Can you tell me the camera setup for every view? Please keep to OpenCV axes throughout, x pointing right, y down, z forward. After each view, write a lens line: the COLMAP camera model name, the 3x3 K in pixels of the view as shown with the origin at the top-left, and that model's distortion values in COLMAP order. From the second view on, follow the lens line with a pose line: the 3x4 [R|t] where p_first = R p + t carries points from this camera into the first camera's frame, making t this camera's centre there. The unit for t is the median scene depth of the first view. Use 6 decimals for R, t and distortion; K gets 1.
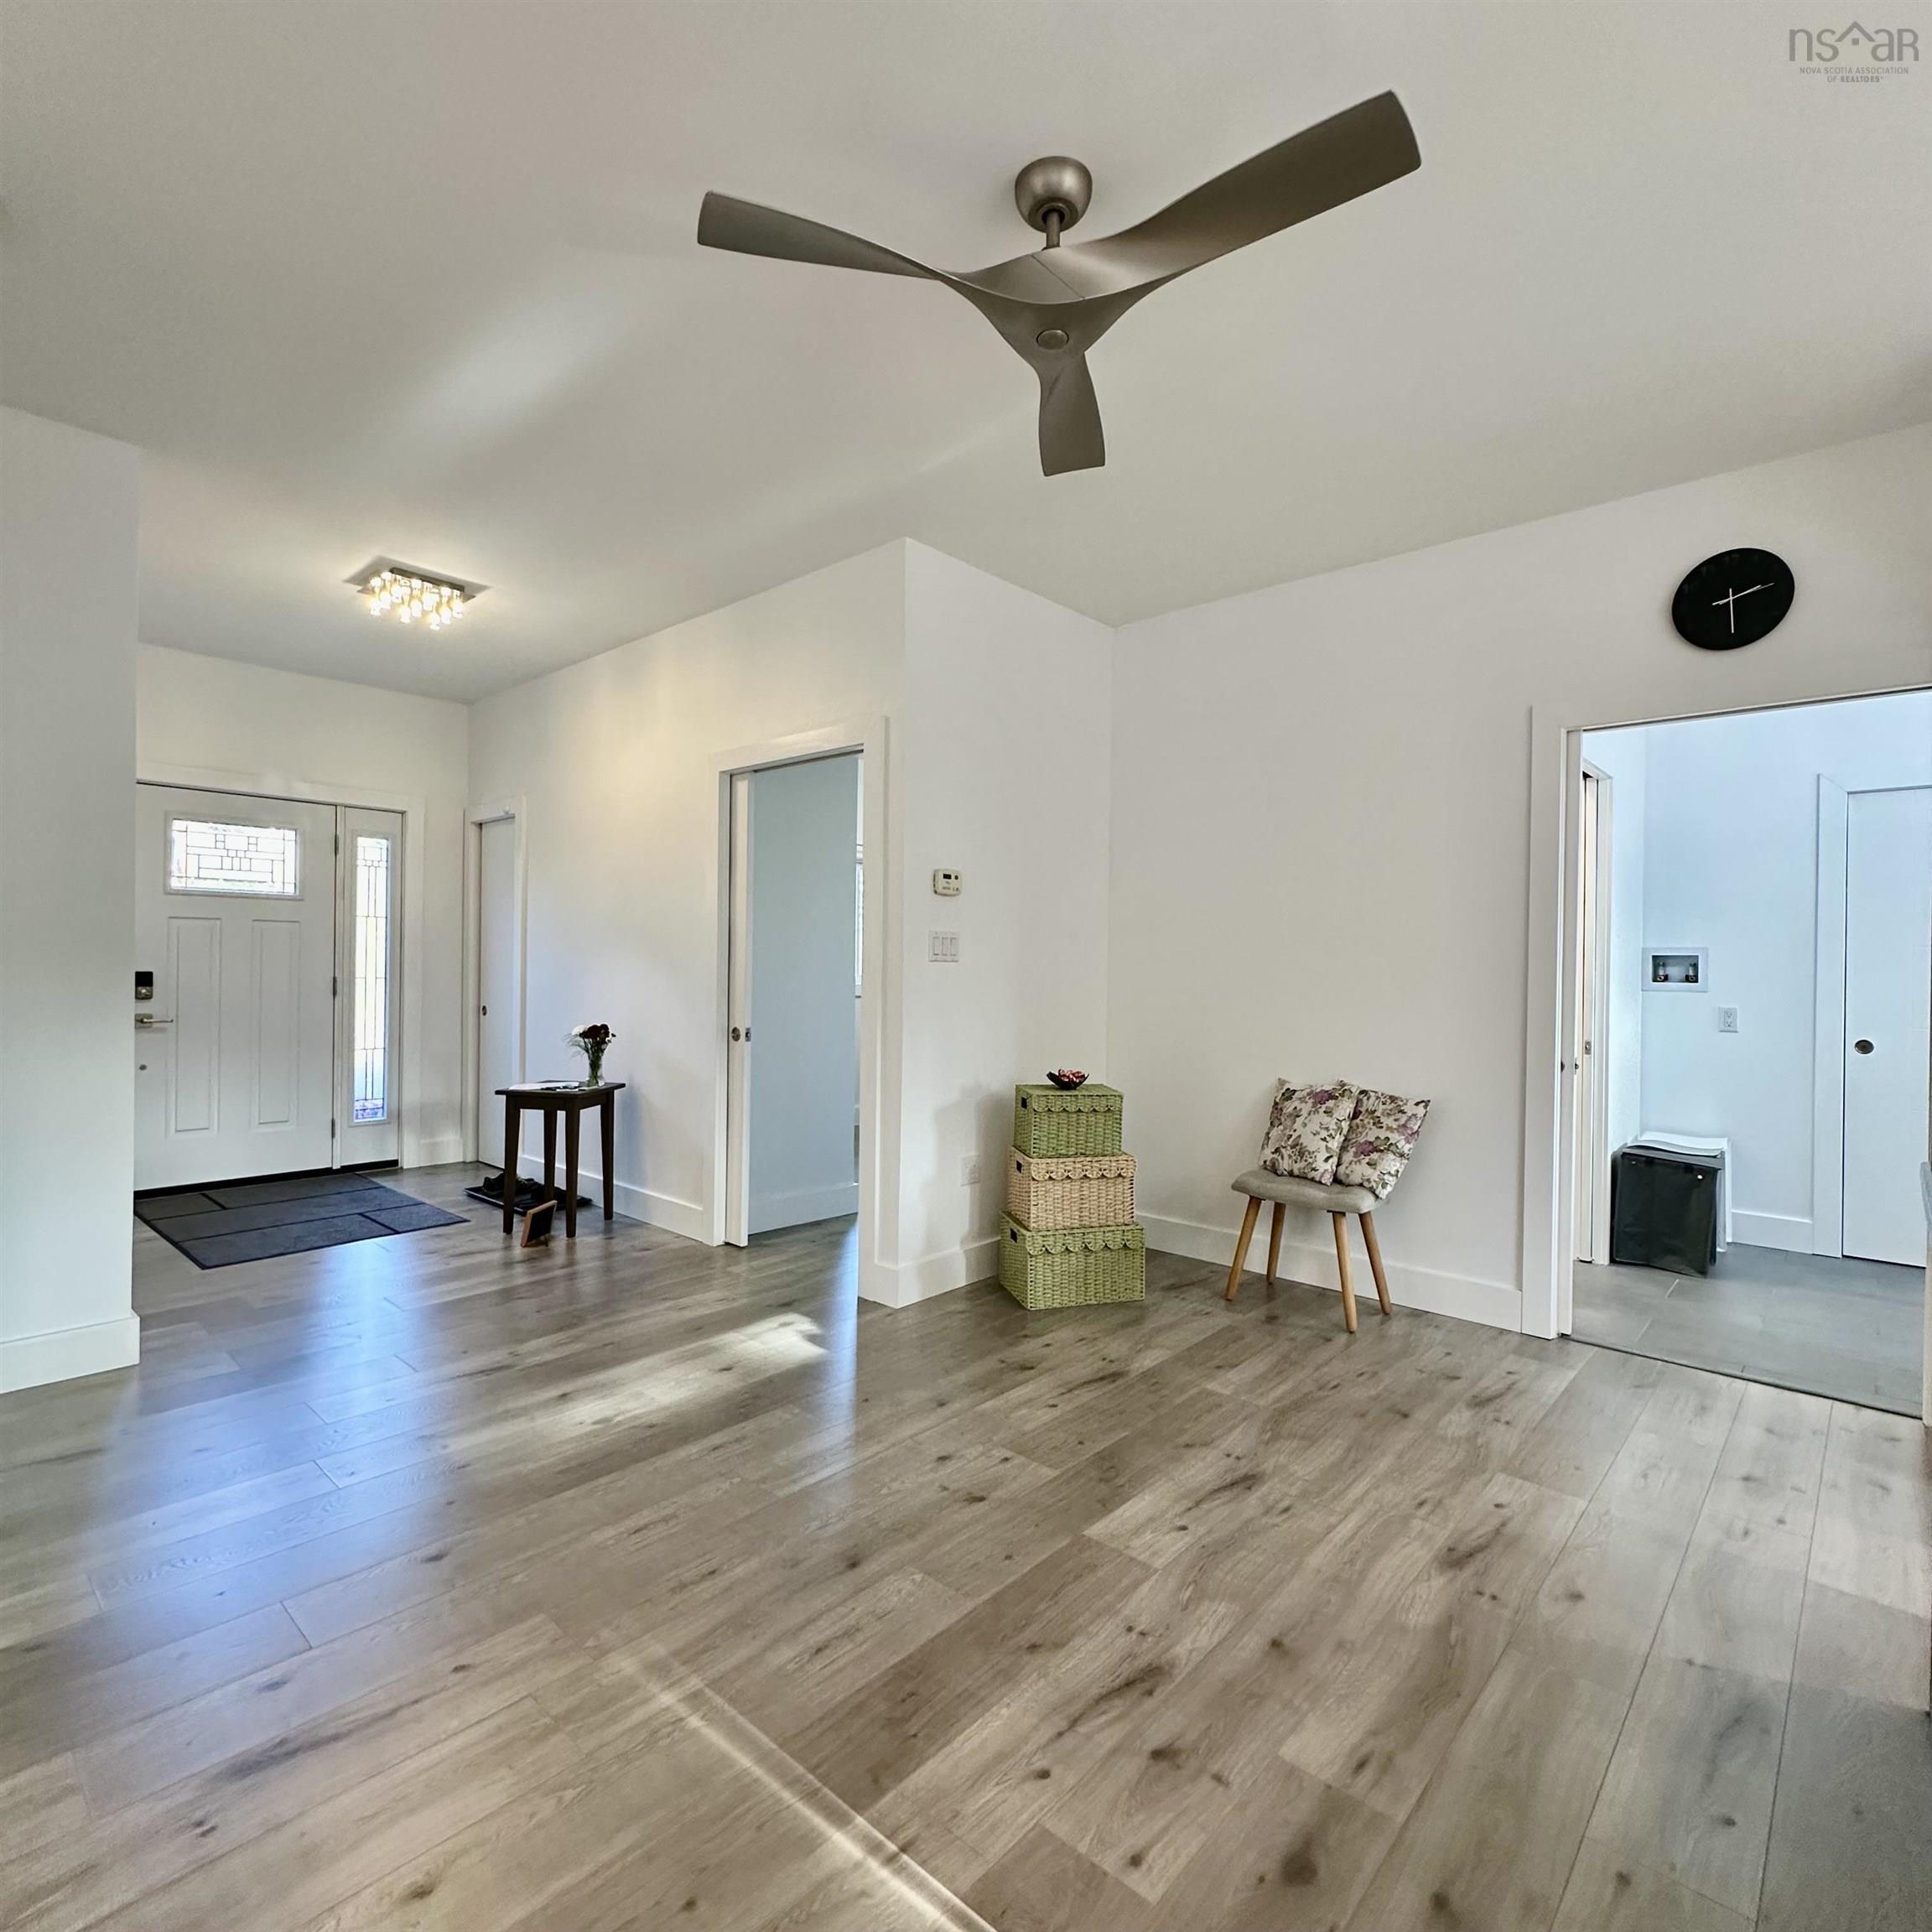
lens RADIAL K [[1024.4, 0, 964.6], [0, 1024.4, 962.5], [0, 0, 1]] dist [-0.006497, 0.003643]
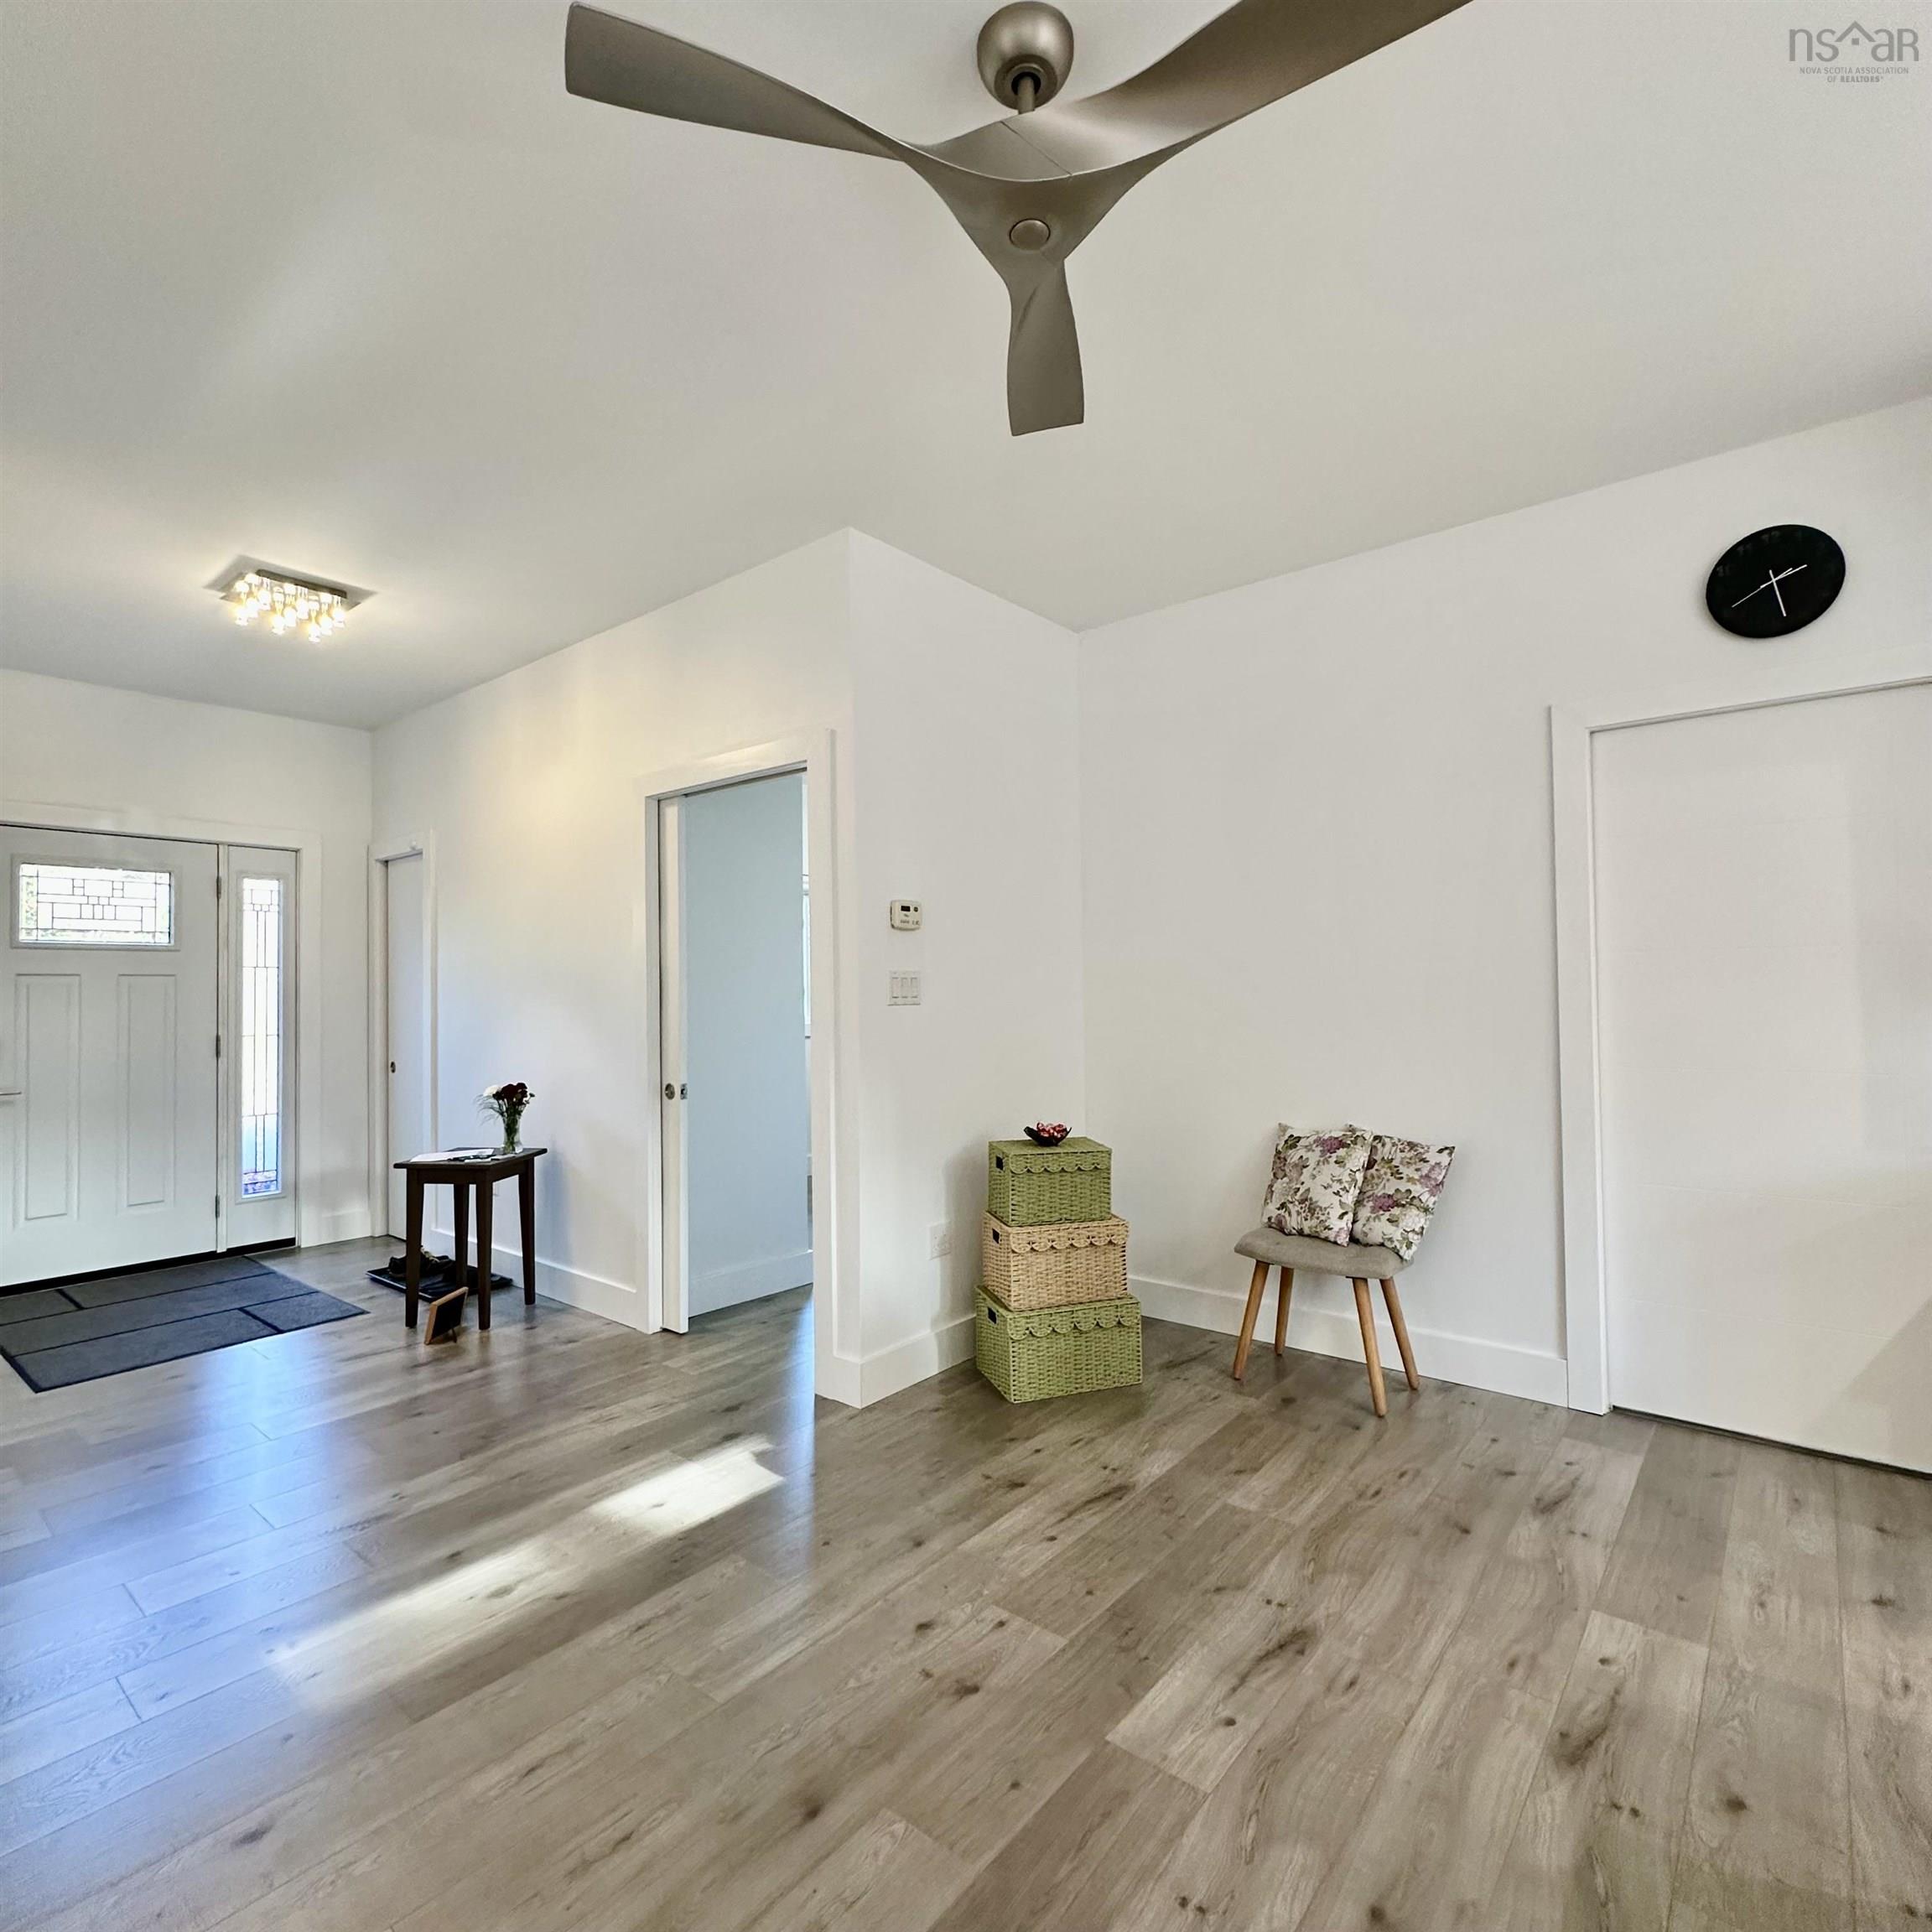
lens RADIAL K [[1024.4, 0, 964.0], [0, 1024.4, 961.6], [0, 0, 1]] dist [-0.006497, 0.003643]
pose [[0.998604, -0.025875, 0.046059, -0.008717], [0.027128, 0.999273, -0.026787, -0.013805], [-0.045332, 0.027999, 0.998580, 0.121550]]
